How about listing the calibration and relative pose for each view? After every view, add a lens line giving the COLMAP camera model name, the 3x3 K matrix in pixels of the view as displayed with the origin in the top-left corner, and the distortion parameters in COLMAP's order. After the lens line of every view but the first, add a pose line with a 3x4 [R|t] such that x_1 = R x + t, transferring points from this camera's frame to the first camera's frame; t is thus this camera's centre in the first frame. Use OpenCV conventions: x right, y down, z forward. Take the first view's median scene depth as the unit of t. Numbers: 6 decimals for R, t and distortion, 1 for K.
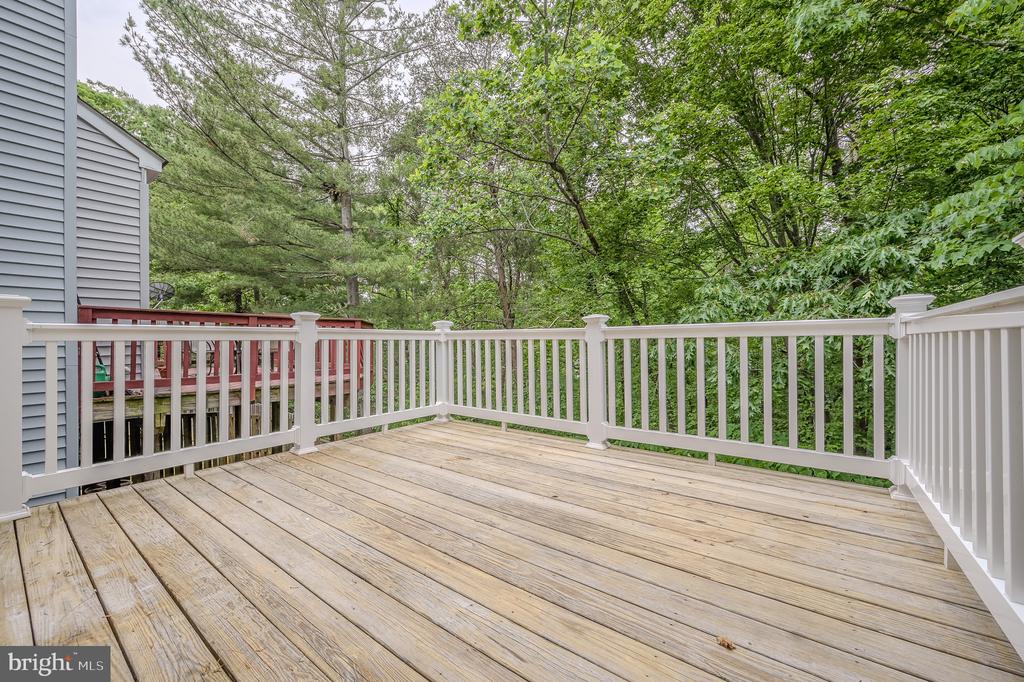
lens RADIAL K [[405.3, 0, 509.9], [0, 405.3, 341.0], [0, 0, 1]] dist [-0.002366, -0.000232]
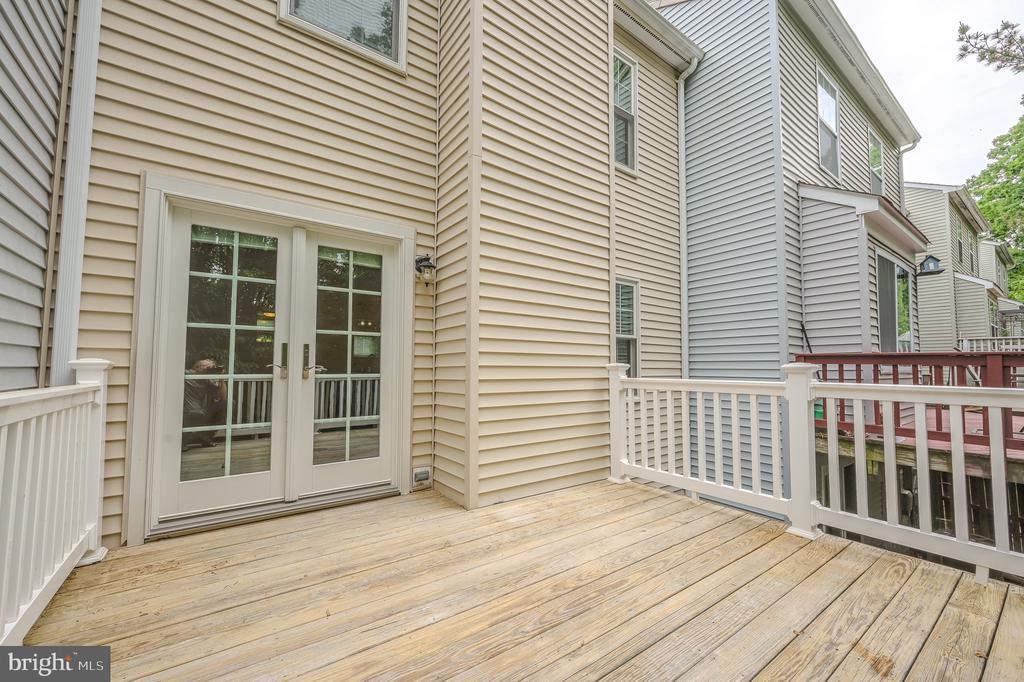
lens RADIAL K [[405.3, 0, 511.1], [0, 405.3, 341.3], [0, 0, 1]] dist [-0.002366, -0.000232]
pose [[-0.284780, -0.055617, -0.956978, 0.565539], [-0.005005, 0.998388, -0.056534, -0.080884], [0.958580, -0.011310, -0.284599, 0.807755]]
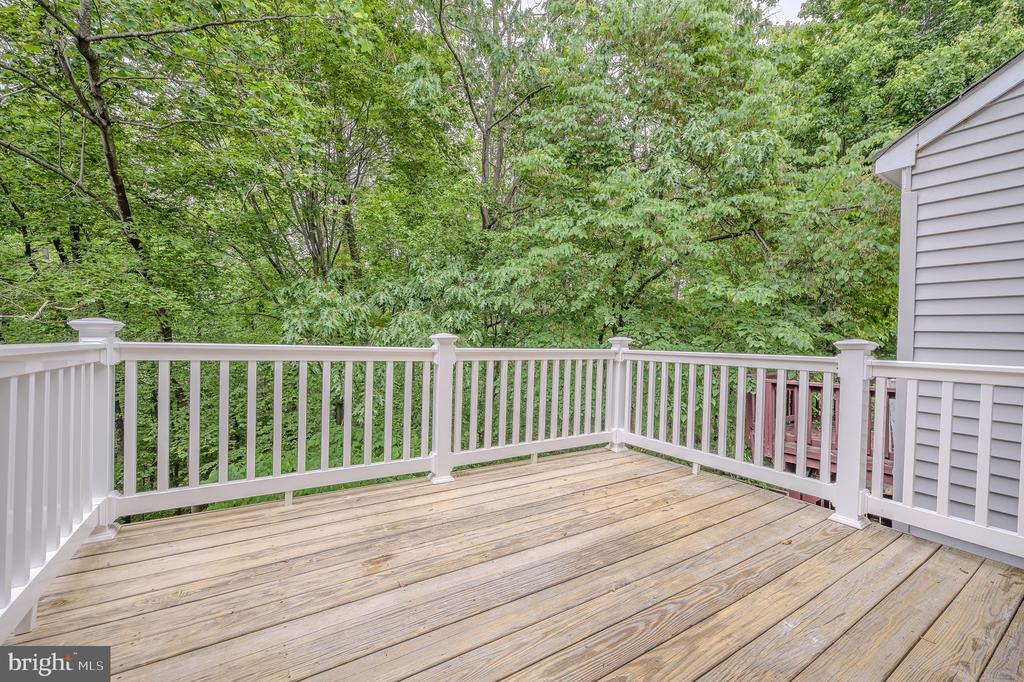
lens RADIAL K [[405.3, 0, 508.9], [0, 405.3, 343.9], [0, 0, 1]] dist [-0.002366, -0.000232]
pose [[0.346724, 0.012642, 0.937882, -0.715747], [-0.025236, 0.999673, -0.004145, -0.050988], [-0.937628, -0.022231, 0.346930, 0.680845]]
